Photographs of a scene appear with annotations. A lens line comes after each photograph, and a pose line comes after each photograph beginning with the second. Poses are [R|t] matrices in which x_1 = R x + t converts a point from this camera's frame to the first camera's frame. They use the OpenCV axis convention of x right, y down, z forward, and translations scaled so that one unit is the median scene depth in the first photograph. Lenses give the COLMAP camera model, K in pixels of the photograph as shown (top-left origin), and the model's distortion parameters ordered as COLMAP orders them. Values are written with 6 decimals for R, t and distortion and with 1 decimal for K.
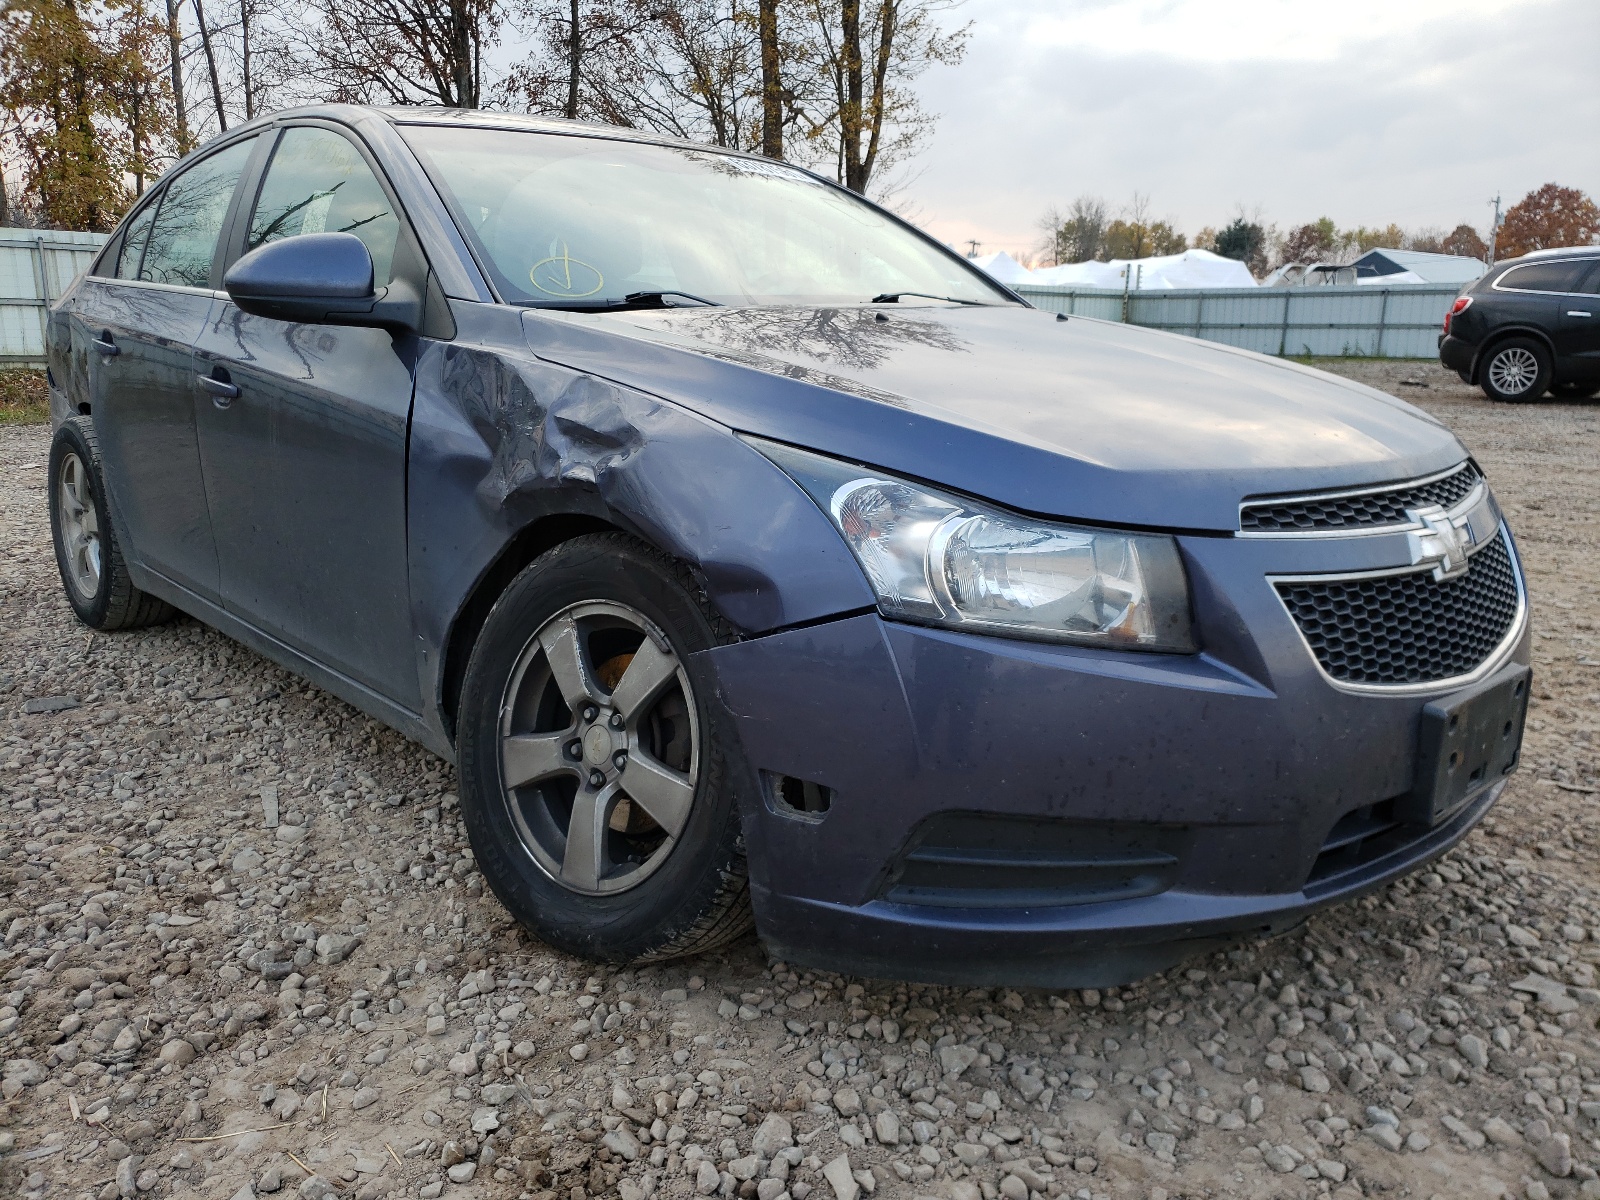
lens RADIAL K [[1205.3, 0, 800.0], [0, 1205.3, 600.0], [0, 0, 1]] dist [0.036964, -0.004811]
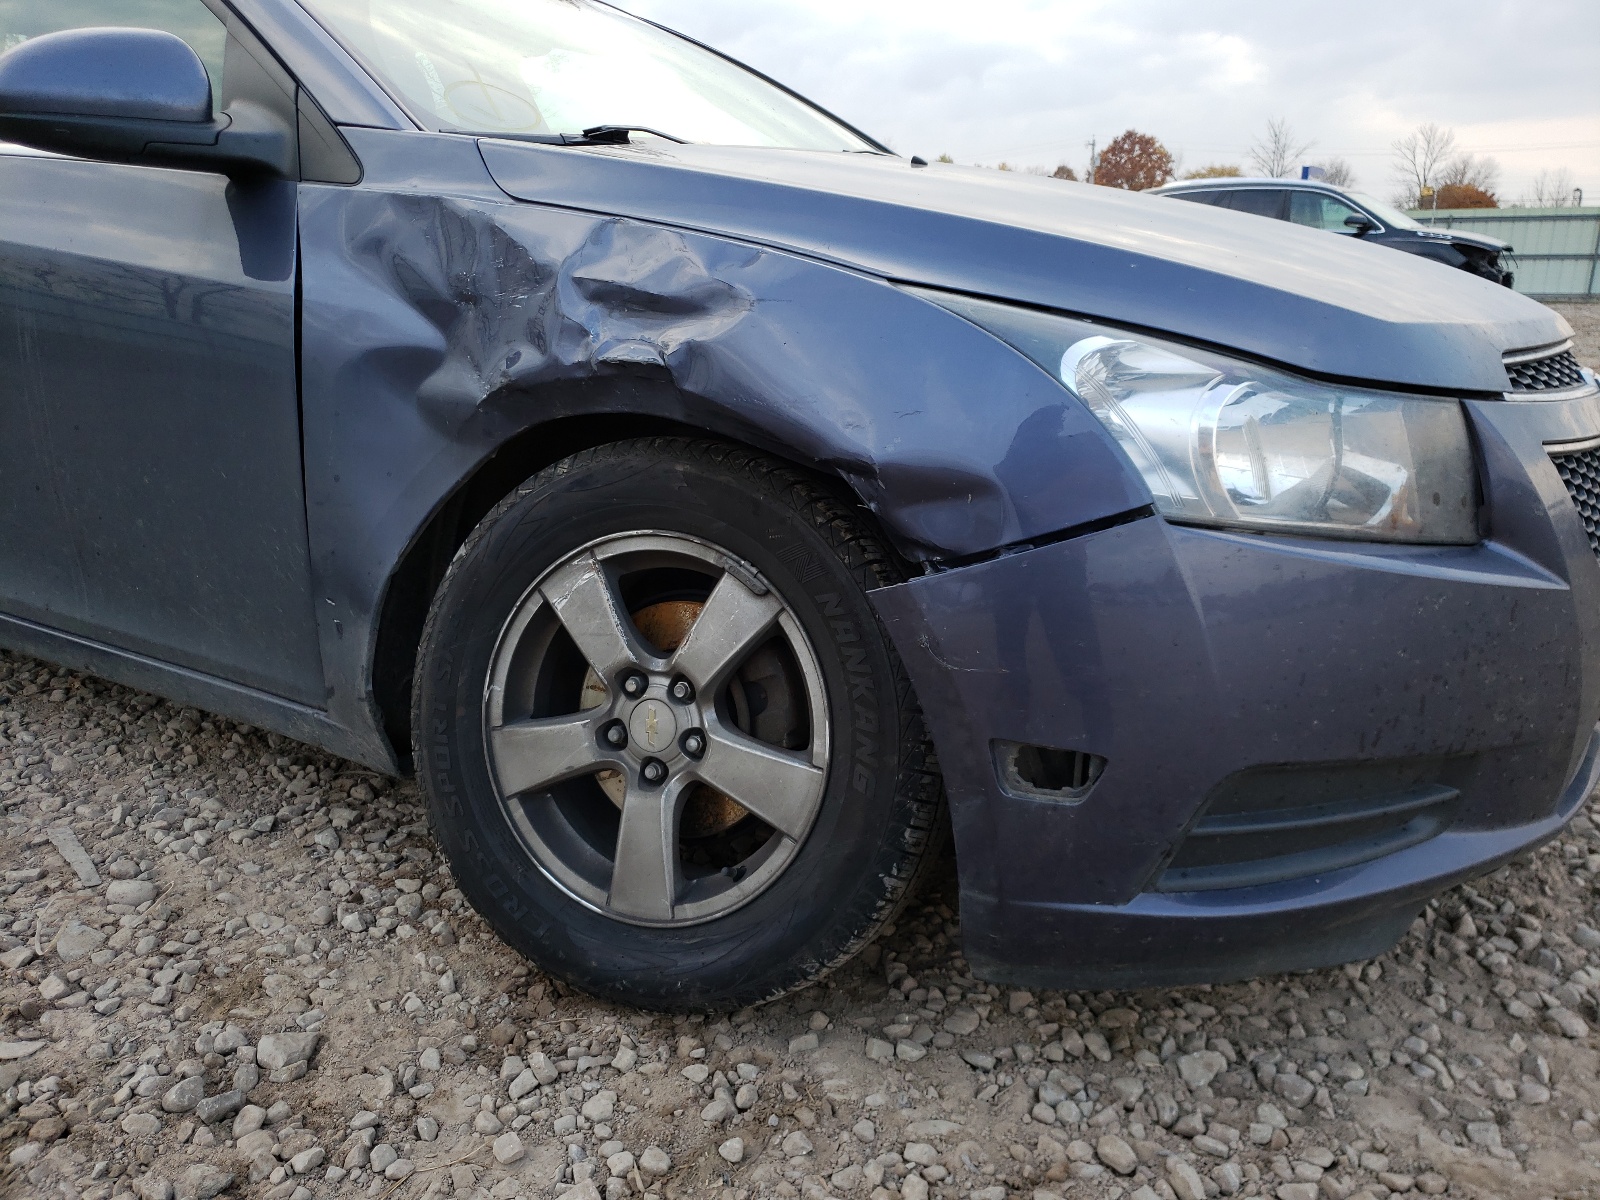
lens RADIAL K [[1215.6, 0, 804.5], [0, 1215.6, 576.6], [0, 0, 1]] dist [-0.001422, 0.052386]
pose [[0.961514, -0.071185, 0.265374, -0.269680], [0.061992, 0.997156, 0.042868, 0.002410], [-0.267671, -0.024767, 0.963192, 0.258380]]
